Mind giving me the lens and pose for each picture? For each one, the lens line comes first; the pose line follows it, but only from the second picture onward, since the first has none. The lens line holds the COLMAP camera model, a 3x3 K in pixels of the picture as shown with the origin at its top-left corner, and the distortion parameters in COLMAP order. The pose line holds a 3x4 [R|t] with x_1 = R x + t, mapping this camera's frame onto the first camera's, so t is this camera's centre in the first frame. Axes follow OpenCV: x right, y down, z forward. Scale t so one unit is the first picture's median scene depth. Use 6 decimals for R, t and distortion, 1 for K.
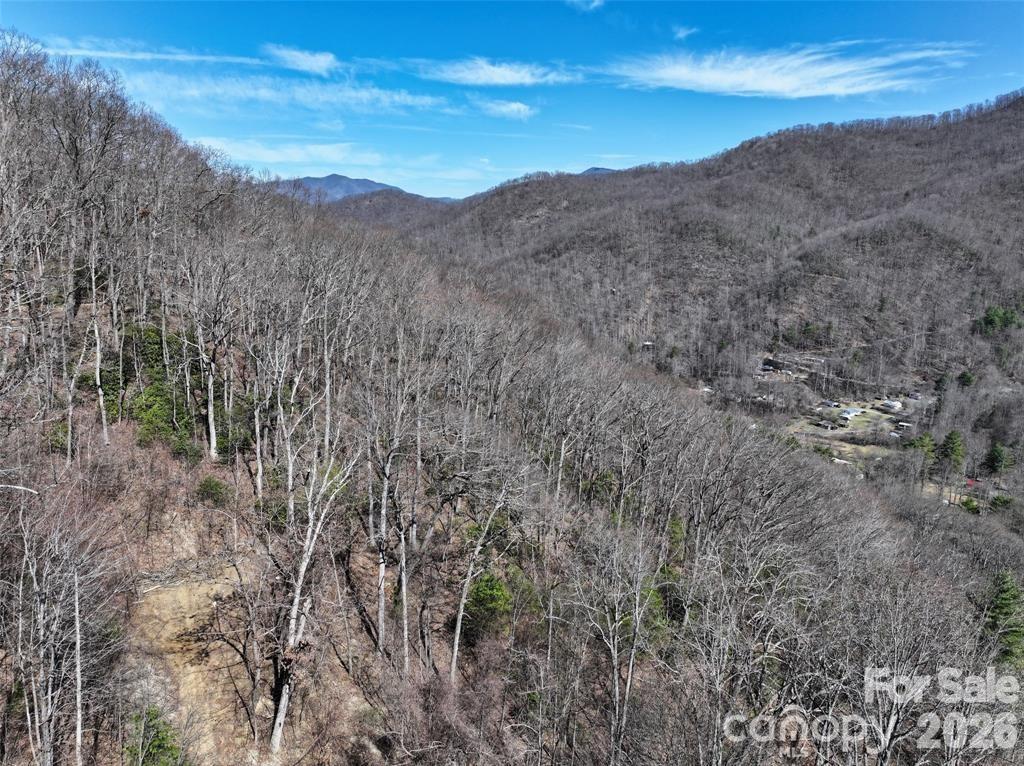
lens RADIAL K [[719.5, 0, 512.2], [0, 719.5, 381.8], [0, 0, 1]] dist [0.005686, 0.012634]
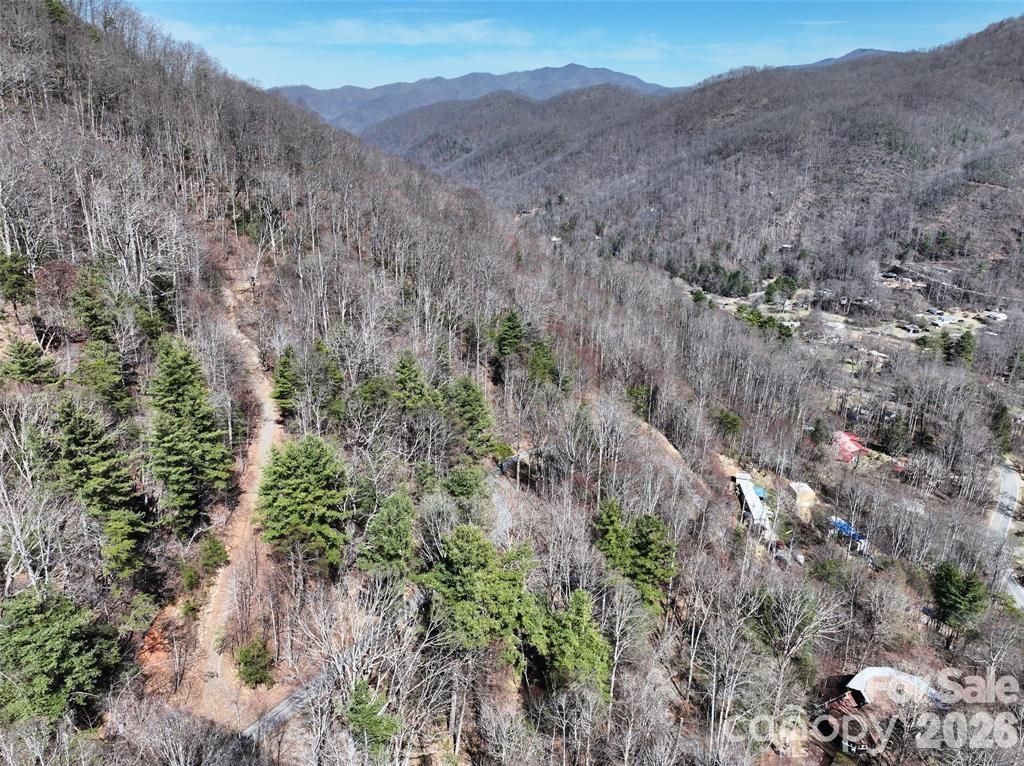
lens RADIAL K [[719.5, 0, 511.8], [0, 719.5, 384.0], [0, 0, 1]] dist [0.005686, 0.012634]
pose [[0.949856, 0.110597, -0.292474, 0.116838], [-0.068249, 0.986137, 0.151250, 0.011669], [0.305147, -0.123705, 0.944236, -0.124077]]
